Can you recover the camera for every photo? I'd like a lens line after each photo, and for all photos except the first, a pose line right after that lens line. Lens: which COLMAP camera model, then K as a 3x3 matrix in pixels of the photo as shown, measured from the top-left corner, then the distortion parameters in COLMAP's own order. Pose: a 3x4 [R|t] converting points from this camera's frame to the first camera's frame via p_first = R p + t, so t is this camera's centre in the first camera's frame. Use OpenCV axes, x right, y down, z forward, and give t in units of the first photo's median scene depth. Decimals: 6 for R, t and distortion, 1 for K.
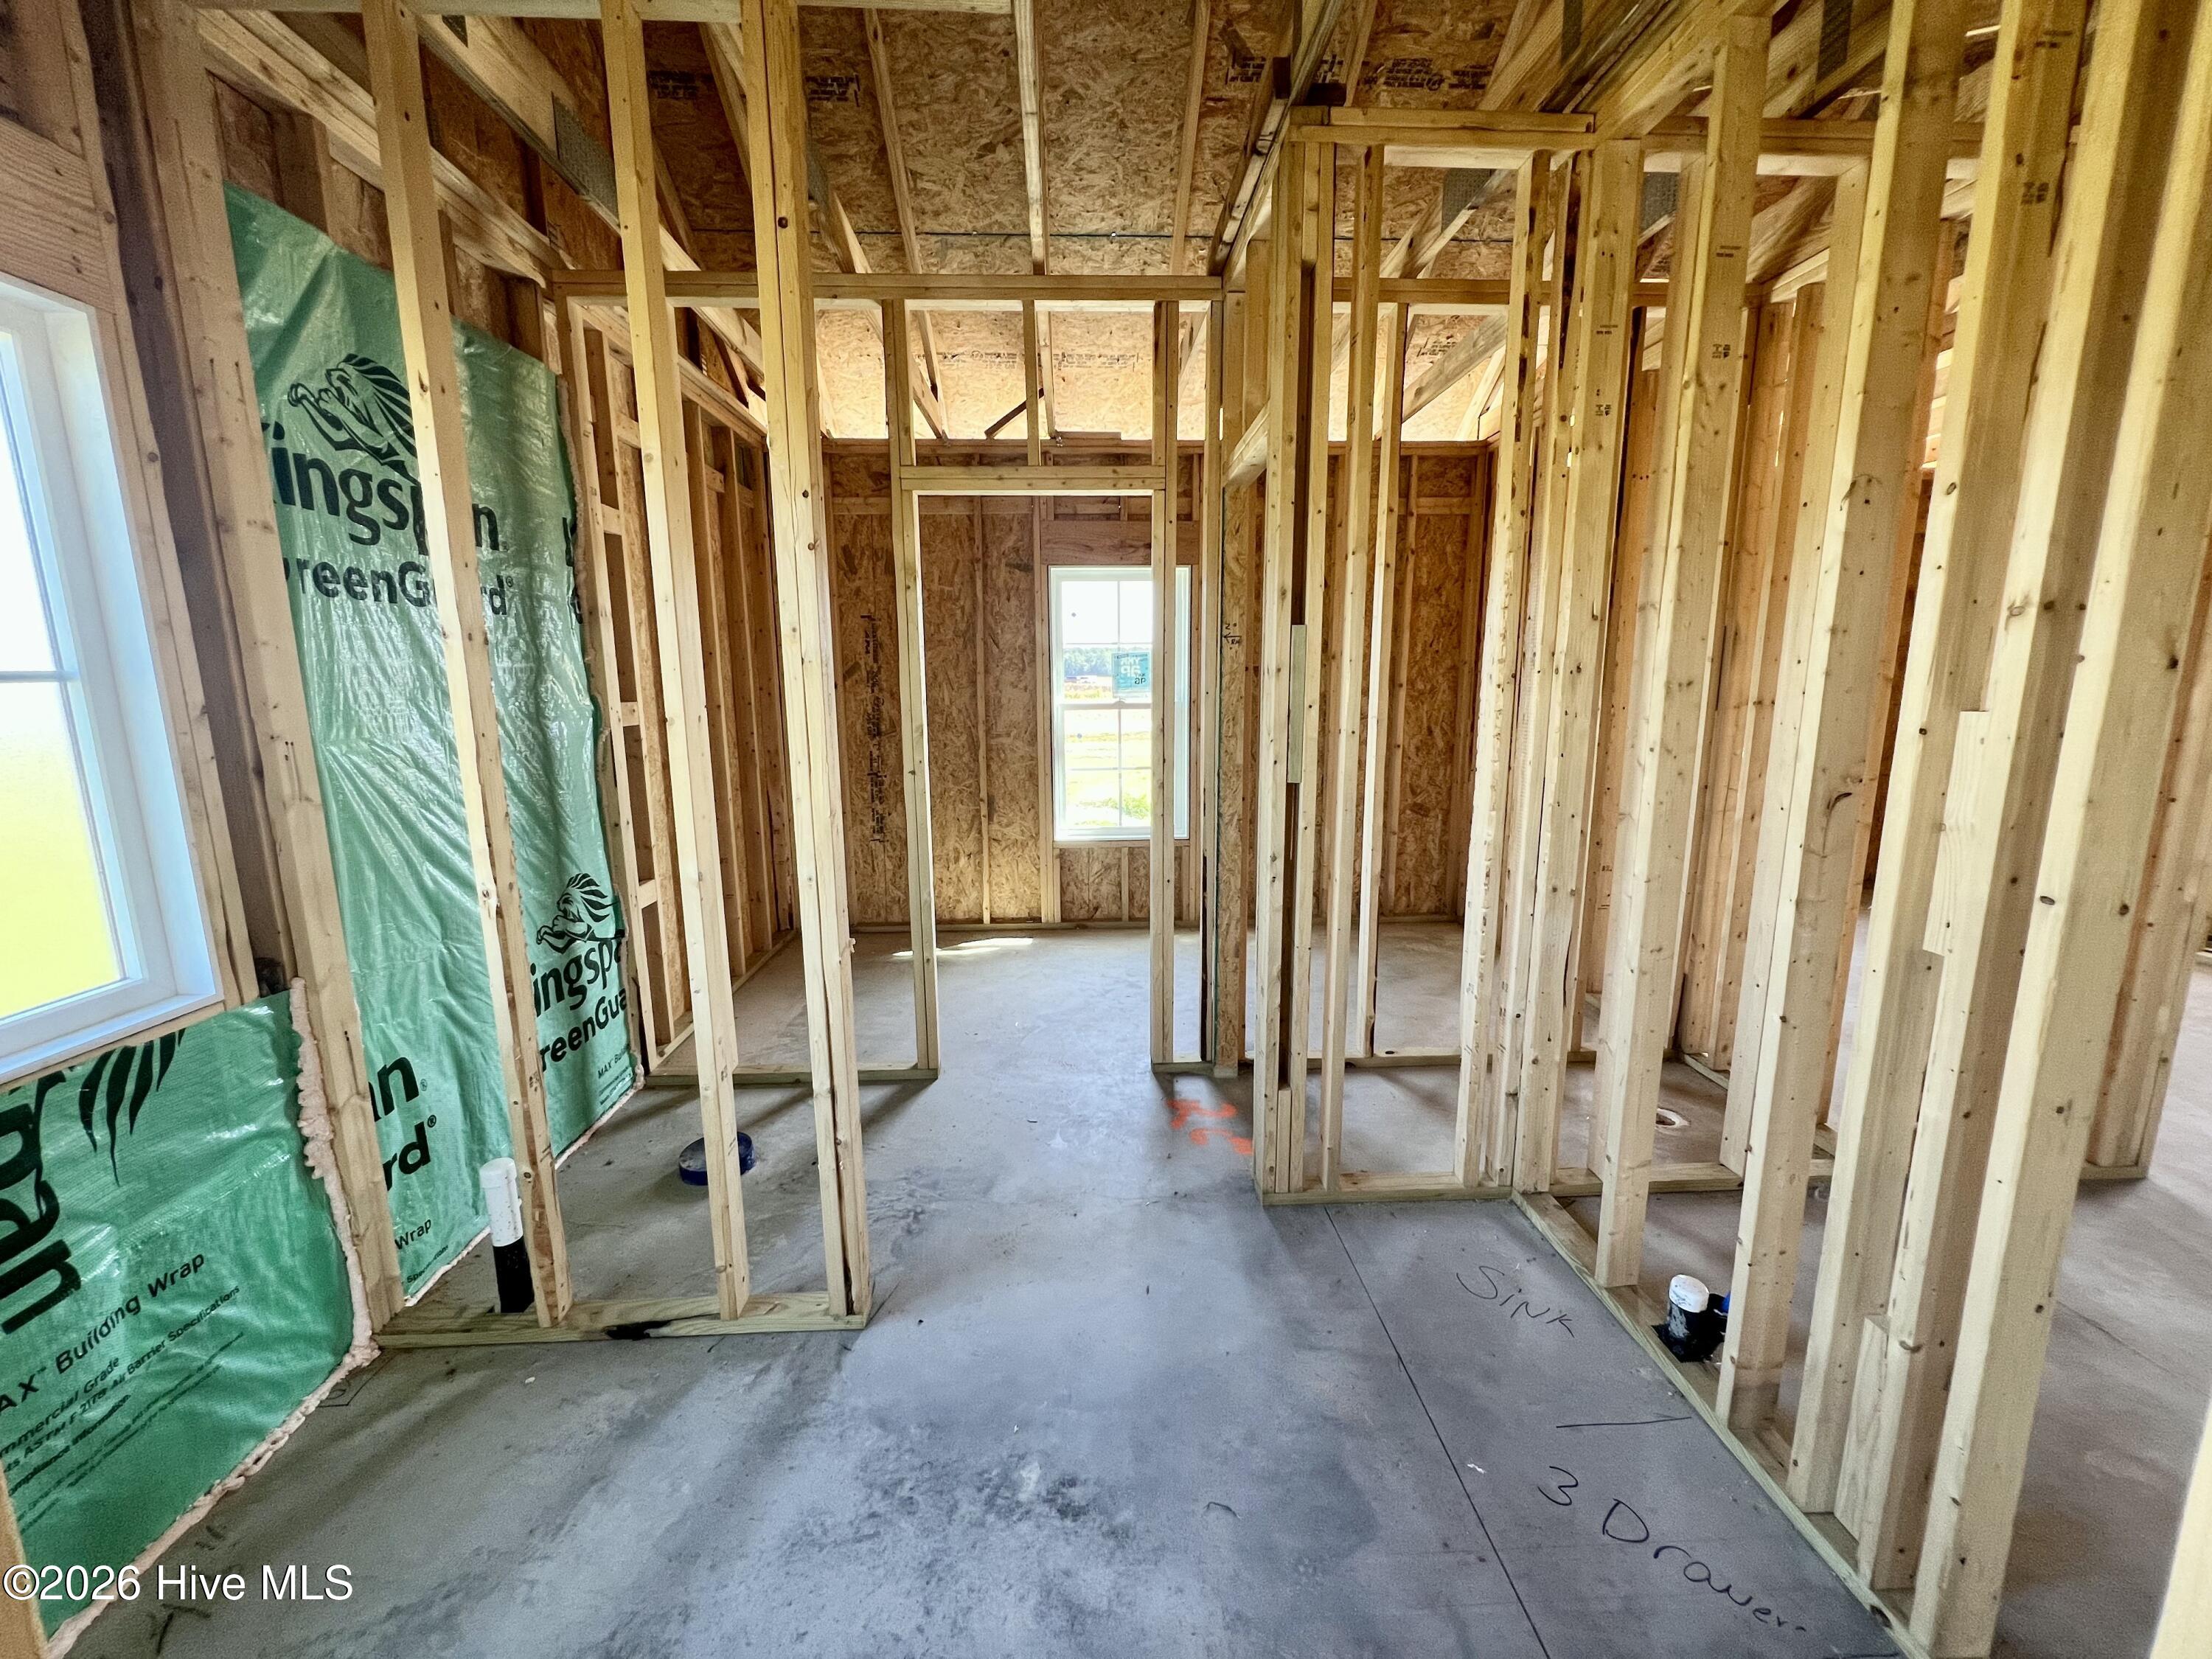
lens RADIAL K [[880.9, 0, 1101.3], [0, 880.9, 834.3], [0, 0, 1]] dist [-0.000201, -0.000315]
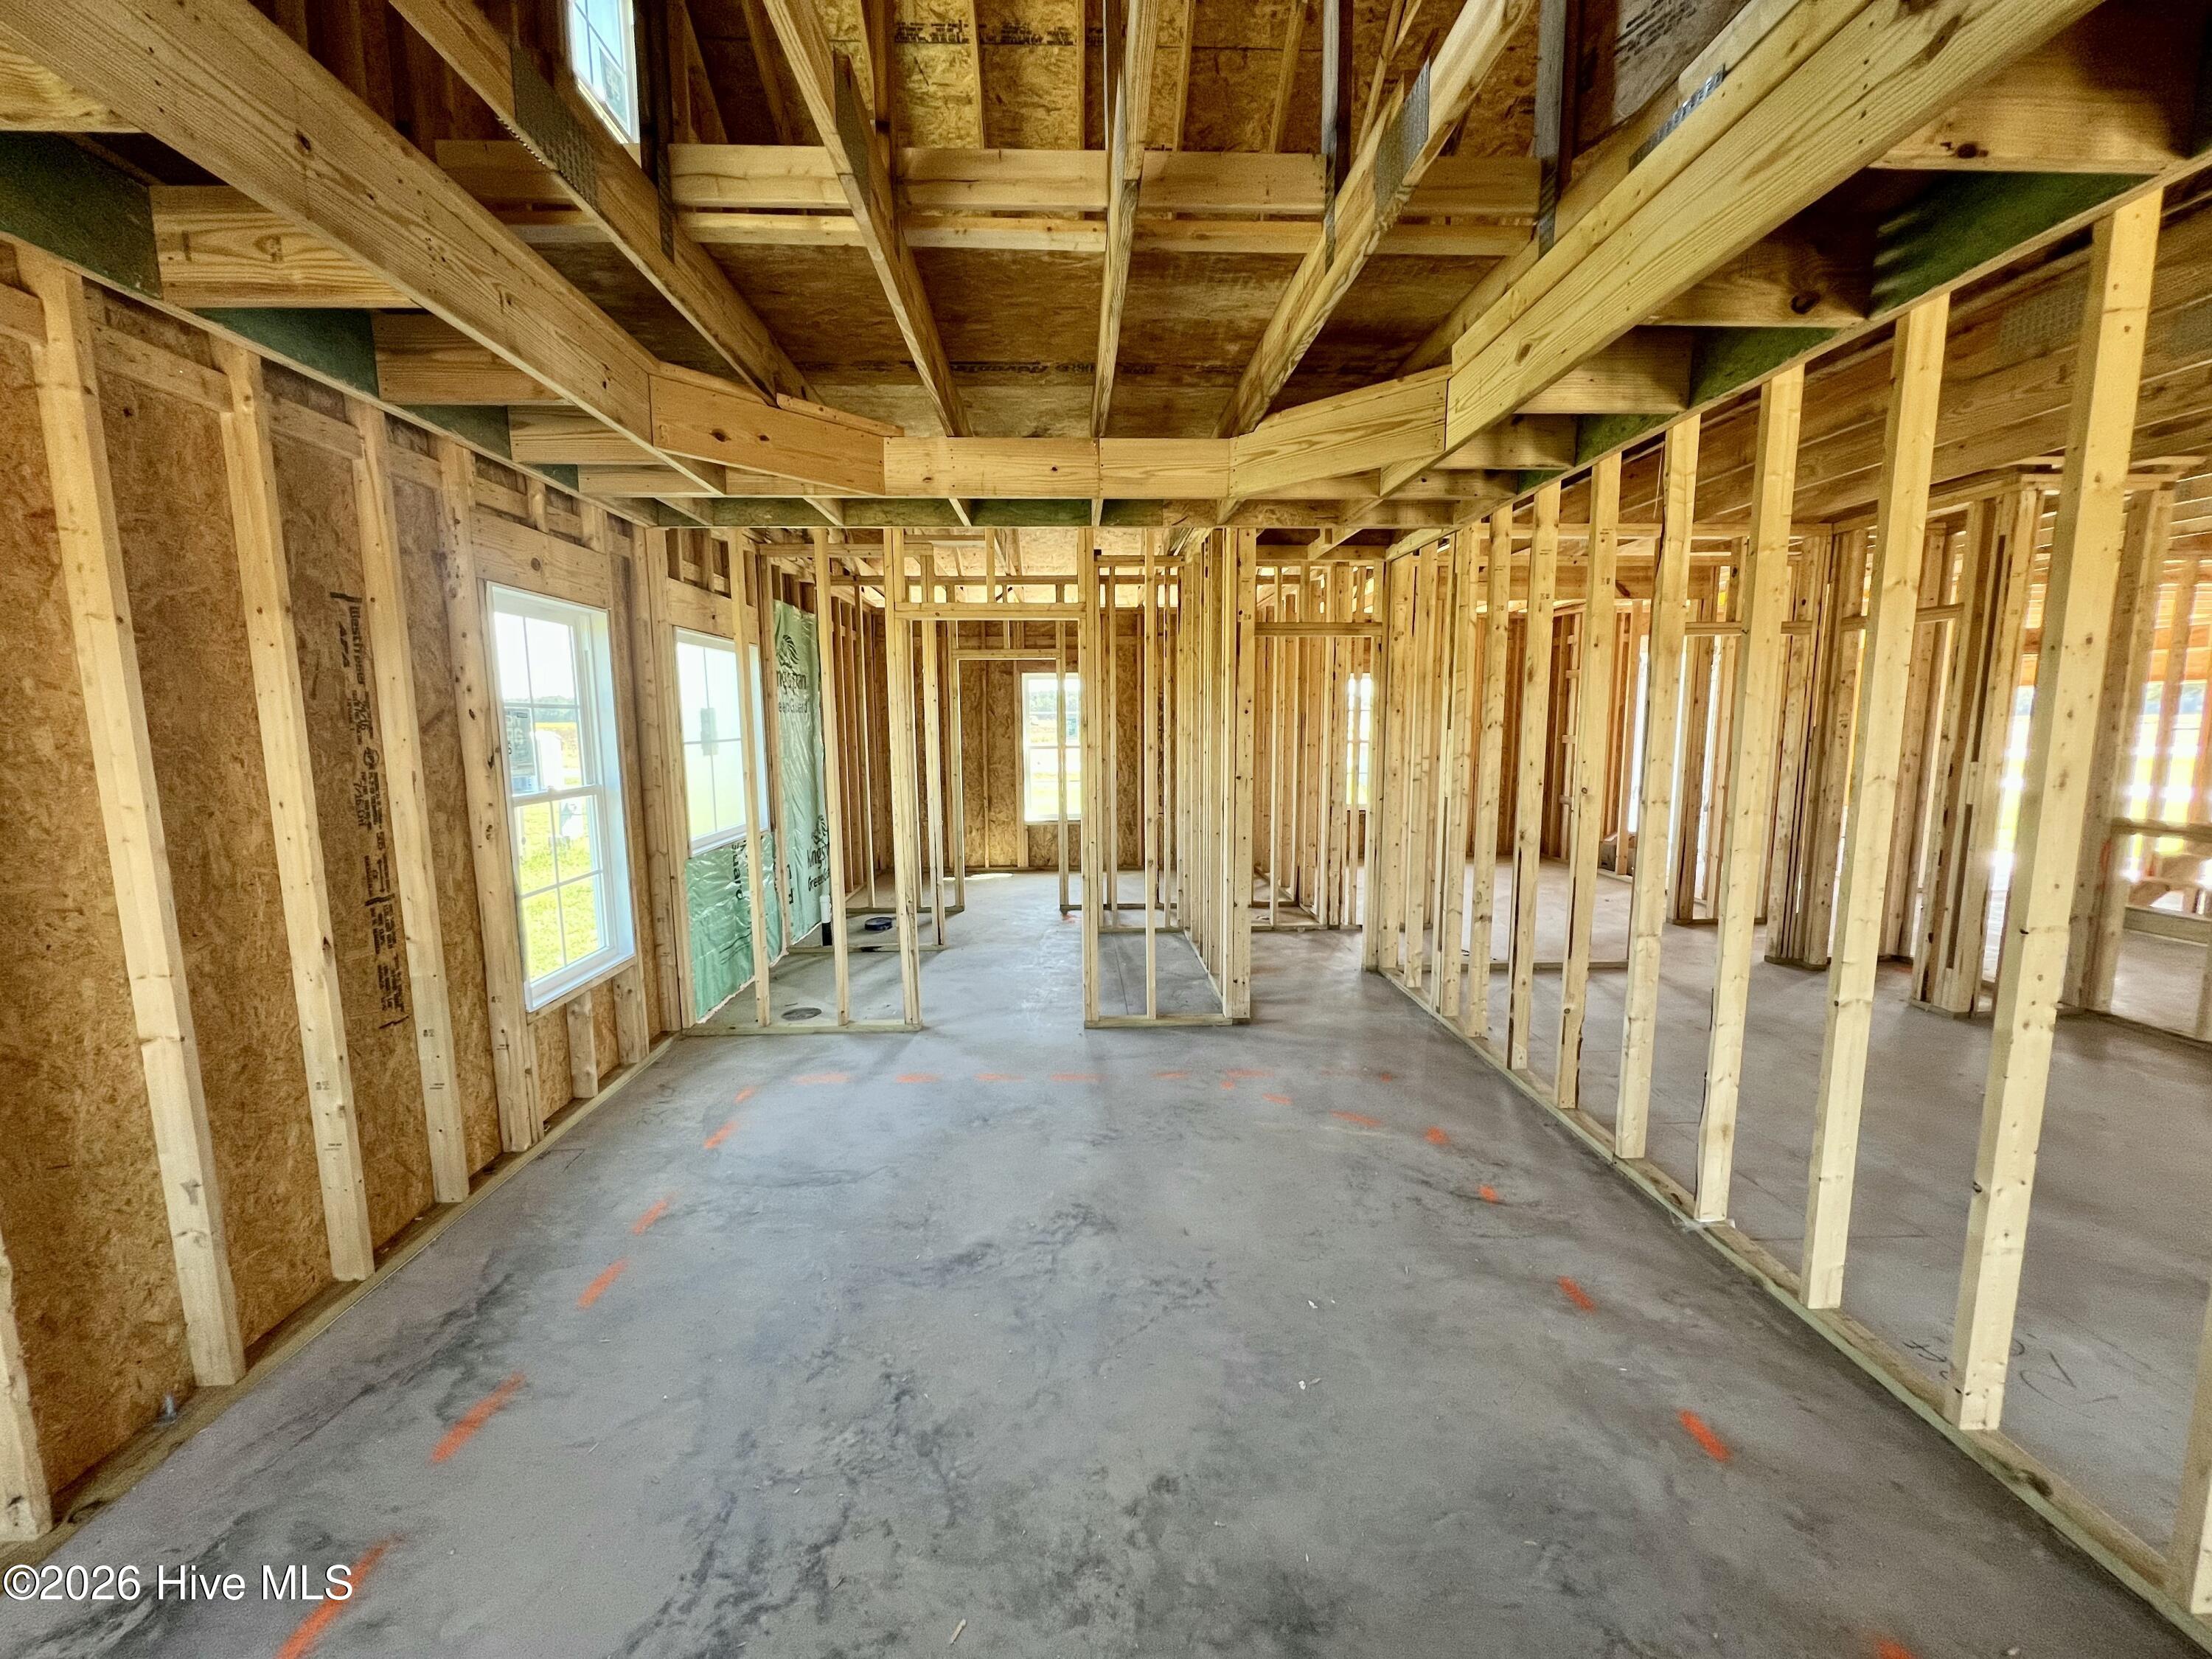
lens RADIAL K [[880.9, 0, 1106.6], [0, 880.9, 837.3], [0, 0, 1]] dist [-0.000201, -0.000315]
pose [[0.999997, 0.002510, 0.000775, 0.268335], [-0.002475, 0.999103, -0.042276, 0.274514], [-0.000881, 0.042274, 0.999106, -1.900656]]
